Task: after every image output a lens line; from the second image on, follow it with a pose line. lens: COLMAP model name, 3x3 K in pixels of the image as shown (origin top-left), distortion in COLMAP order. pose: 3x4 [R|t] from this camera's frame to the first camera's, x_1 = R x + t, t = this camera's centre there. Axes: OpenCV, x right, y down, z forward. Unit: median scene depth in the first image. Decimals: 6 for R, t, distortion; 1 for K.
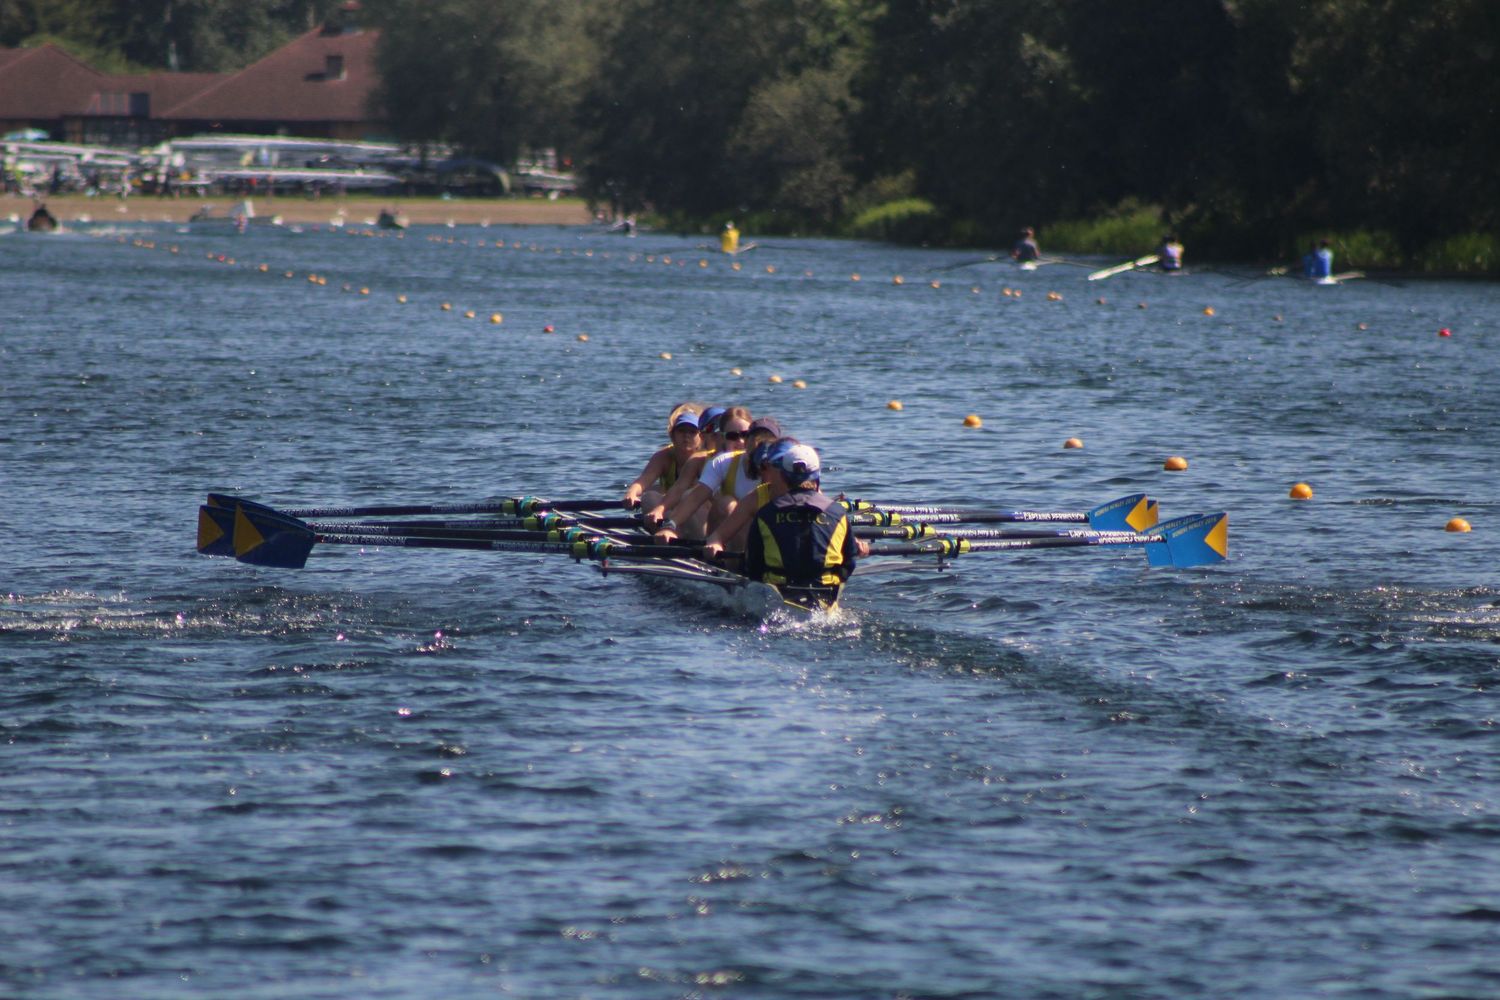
lens RADIAL K [[5449.7, 0, 756.5], [0, 5449.7, 498.6], [0, 0, 1]] dist [1.204131, 0.000000]
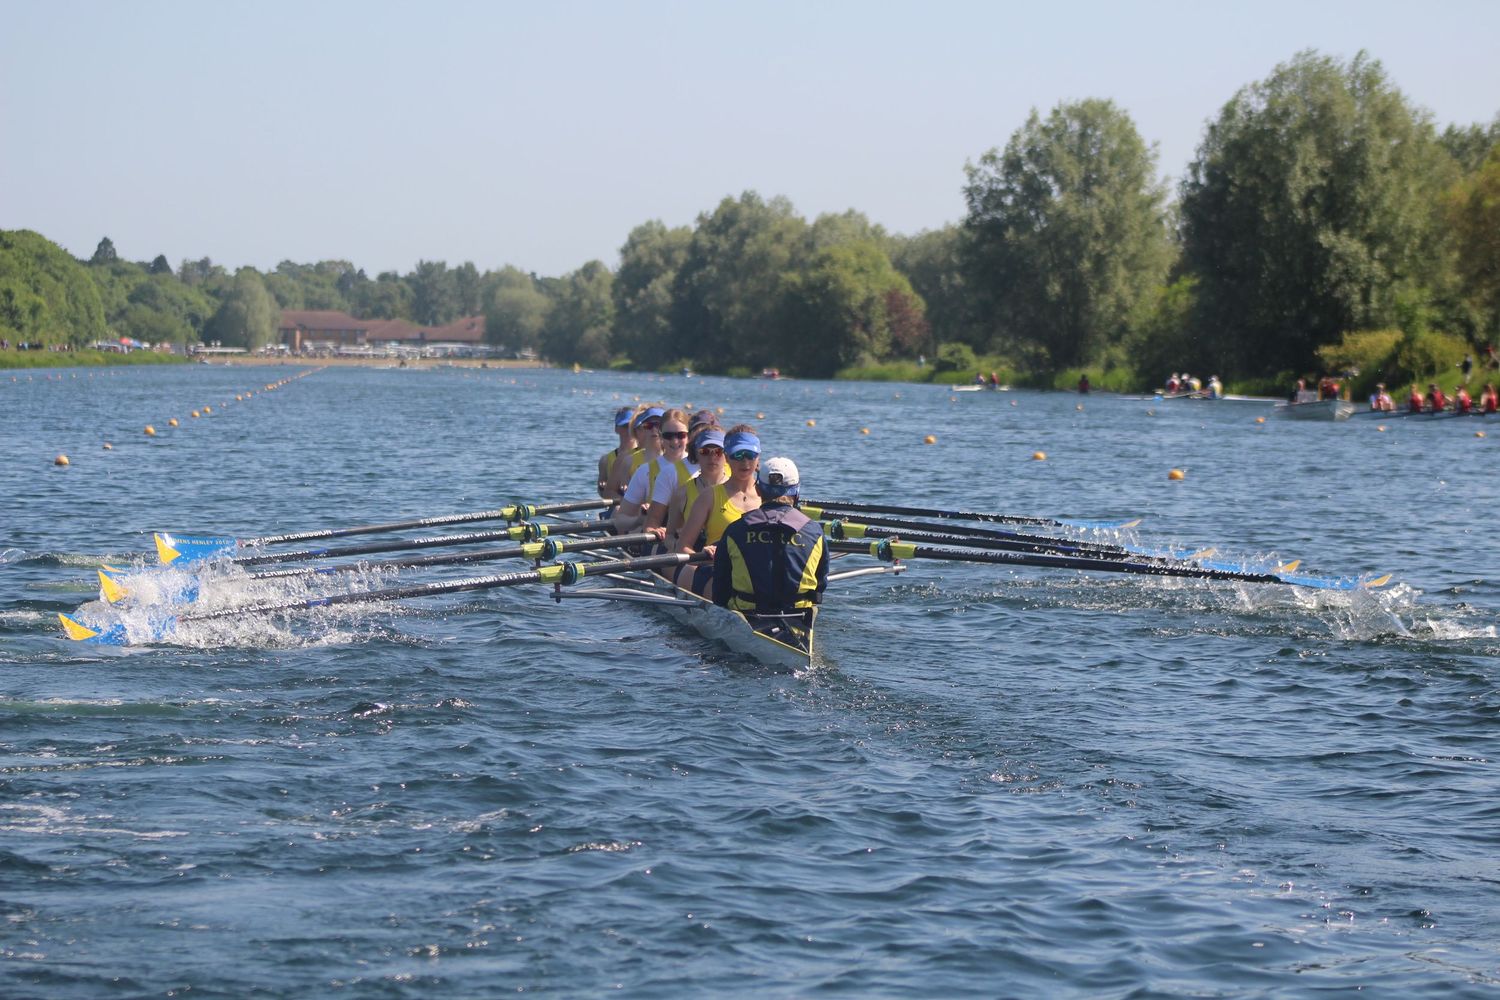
lens RADIAL K [[6604.6, 0, 753.7], [0, 6604.6, 493.7], [0, 0, 1]] dist [0.032760, 0.000000]
pose [[0.999981, 0.004400, 0.004323, 0.005326], [-0.004384, 0.999984, -0.003649, 0.002866], [-0.004339, 0.003630, 0.999984, -0.196509]]
